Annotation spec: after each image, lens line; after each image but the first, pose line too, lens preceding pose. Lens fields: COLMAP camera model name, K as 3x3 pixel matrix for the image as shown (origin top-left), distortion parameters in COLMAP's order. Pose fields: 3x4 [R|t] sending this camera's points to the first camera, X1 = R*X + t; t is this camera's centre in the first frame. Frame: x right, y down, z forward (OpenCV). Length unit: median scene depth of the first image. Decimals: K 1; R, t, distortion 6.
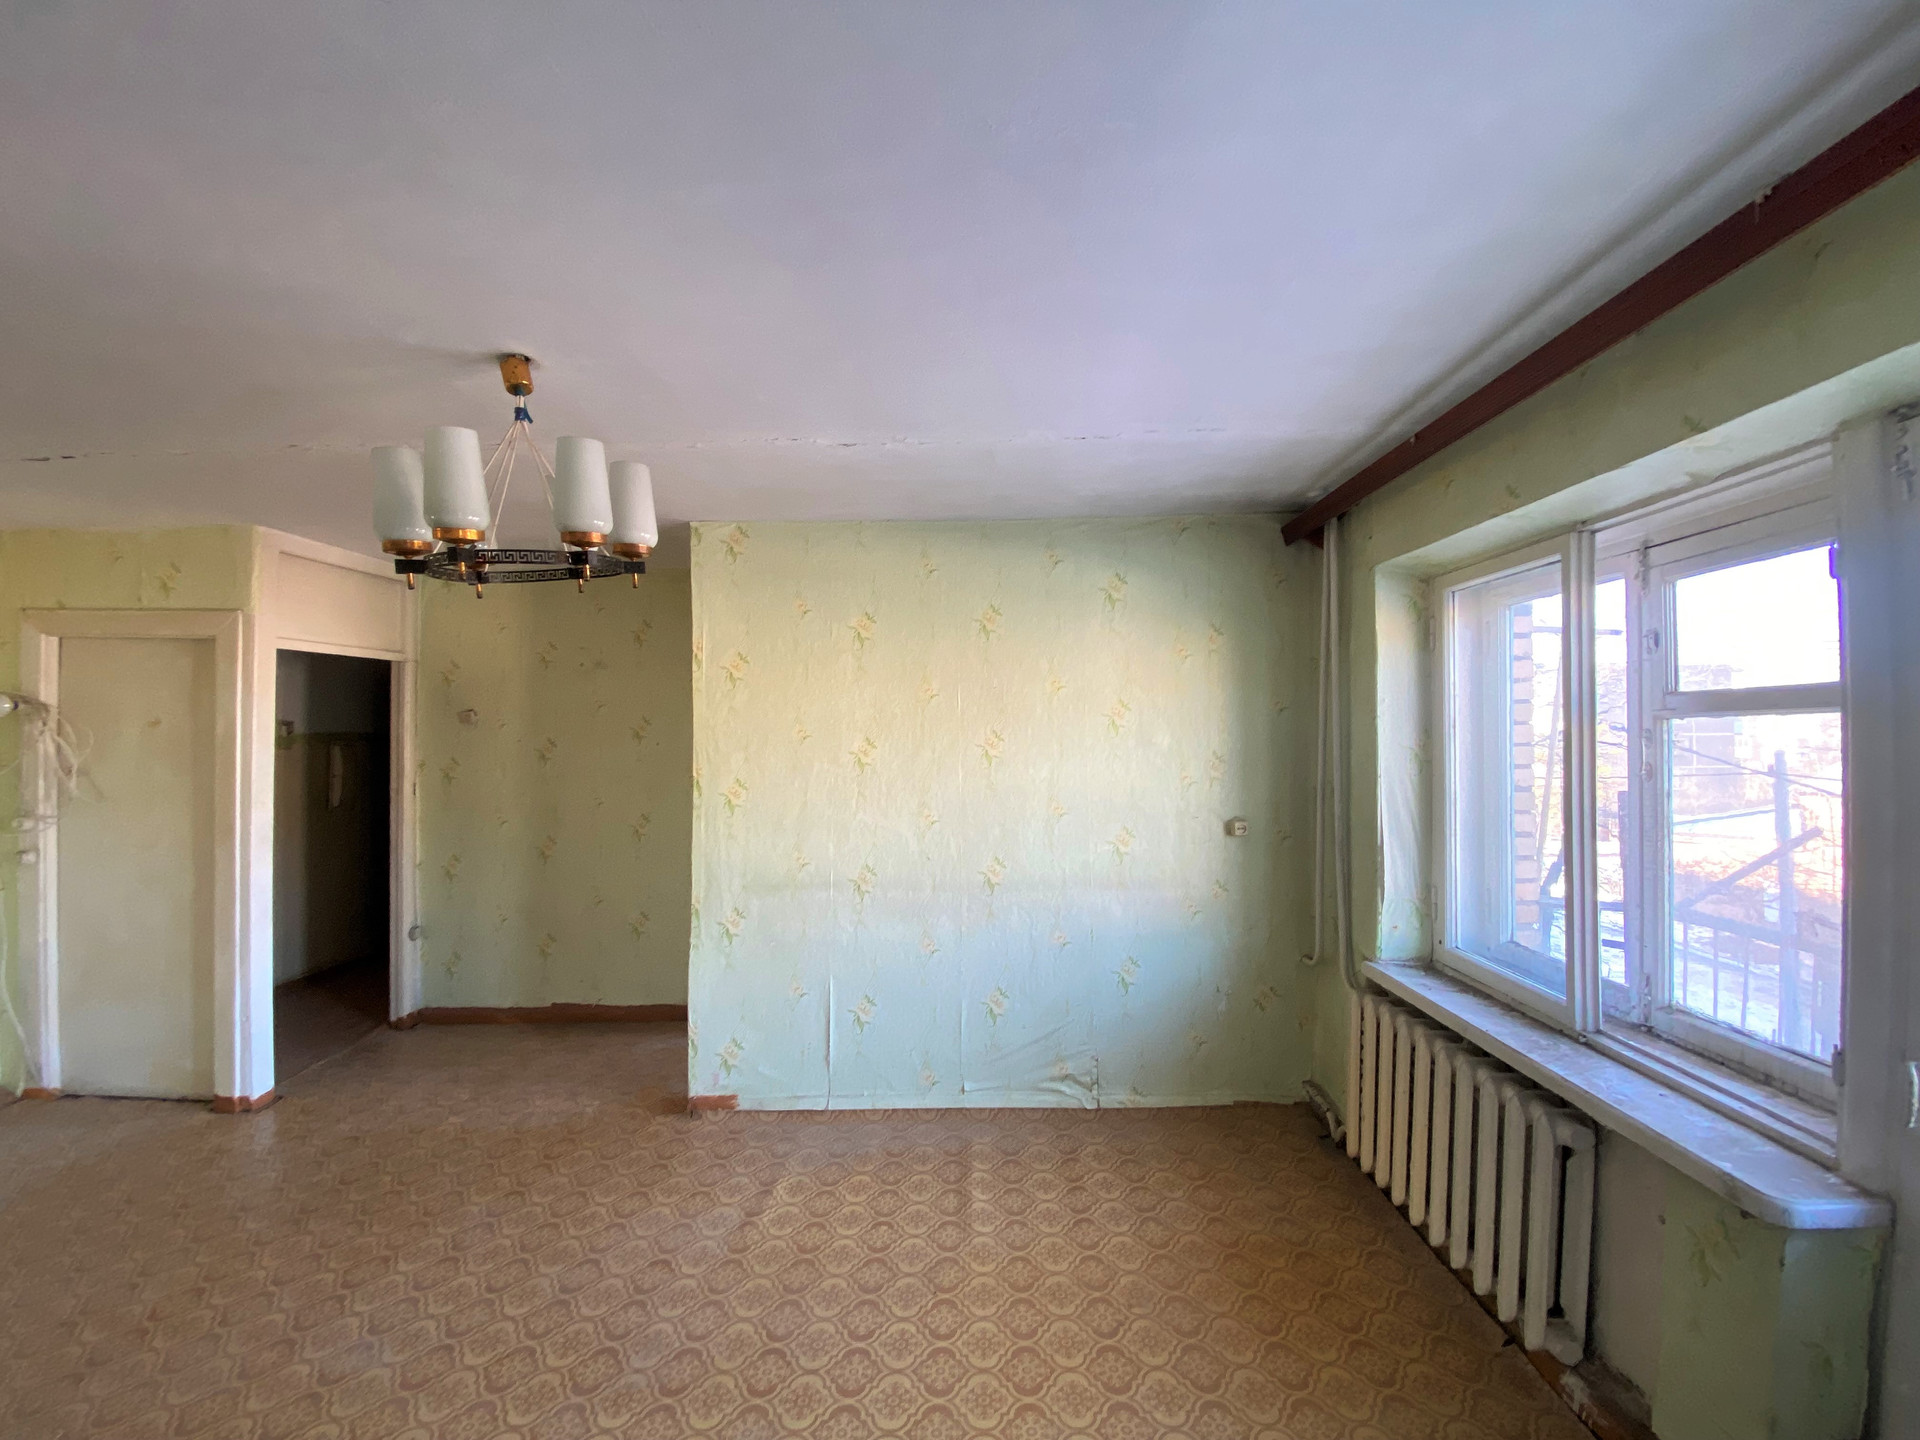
lens RADIAL K [[783.1, 0, 954.8], [0, 783.1, 723.6], [0, 0, 1]] dist [-0.015094, -0.001080]
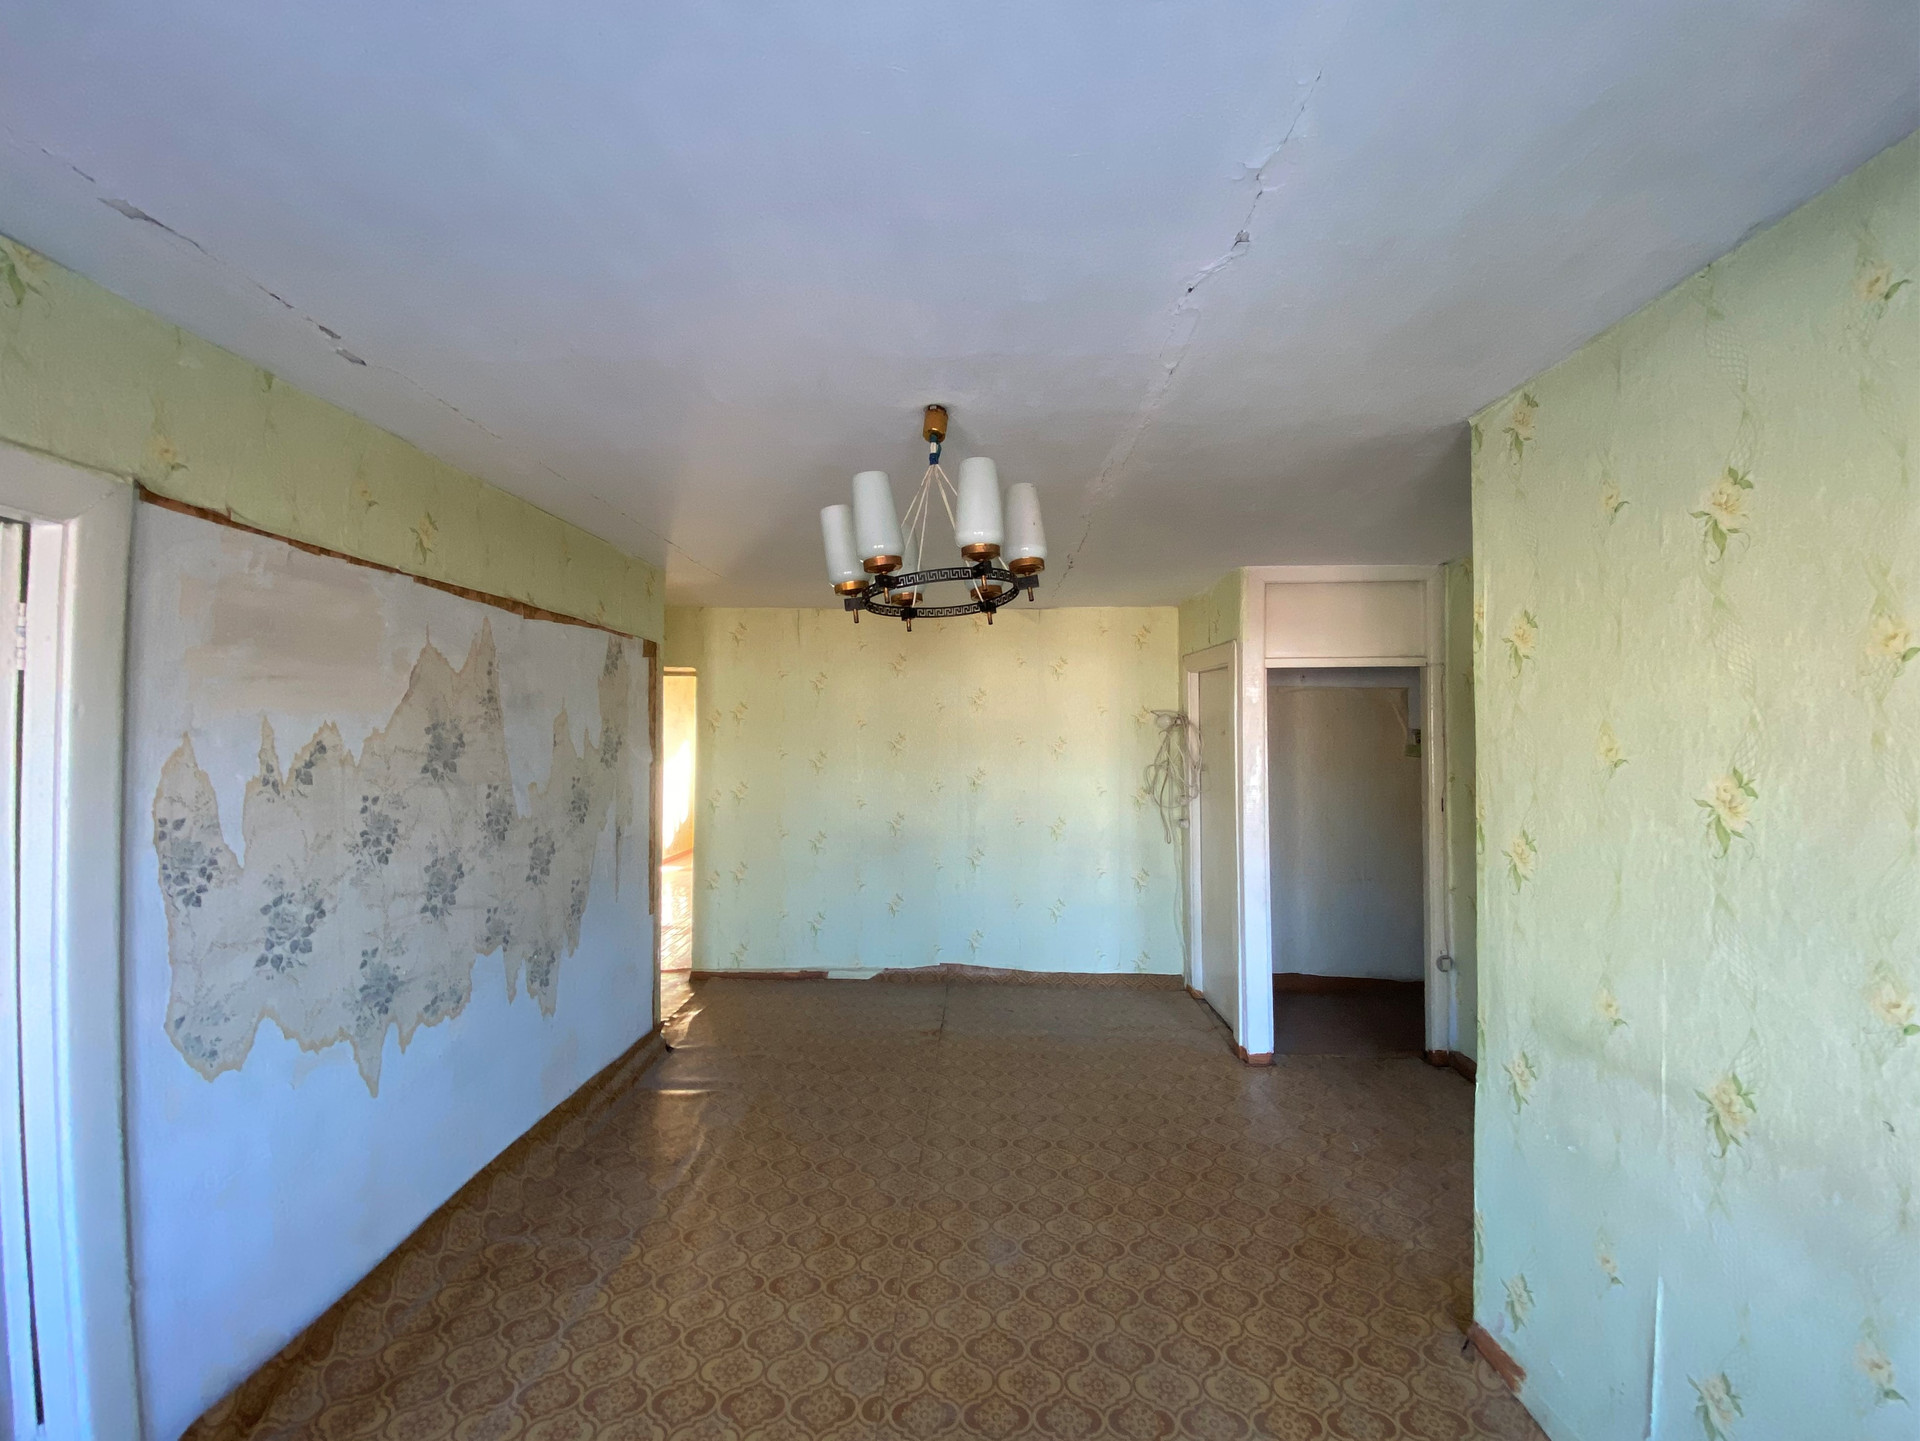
lens RADIAL K [[783.1, 0, 948.3], [0, 783.1, 720.9], [0, 0, 1]] dist [-0.015094, -0.001080]
pose [[-0.019130, -0.015505, -0.999697, 0.325265], [0.007469, 0.999850, -0.015651, -0.004690], [0.999789, -0.007766, -0.019011, 0.632975]]
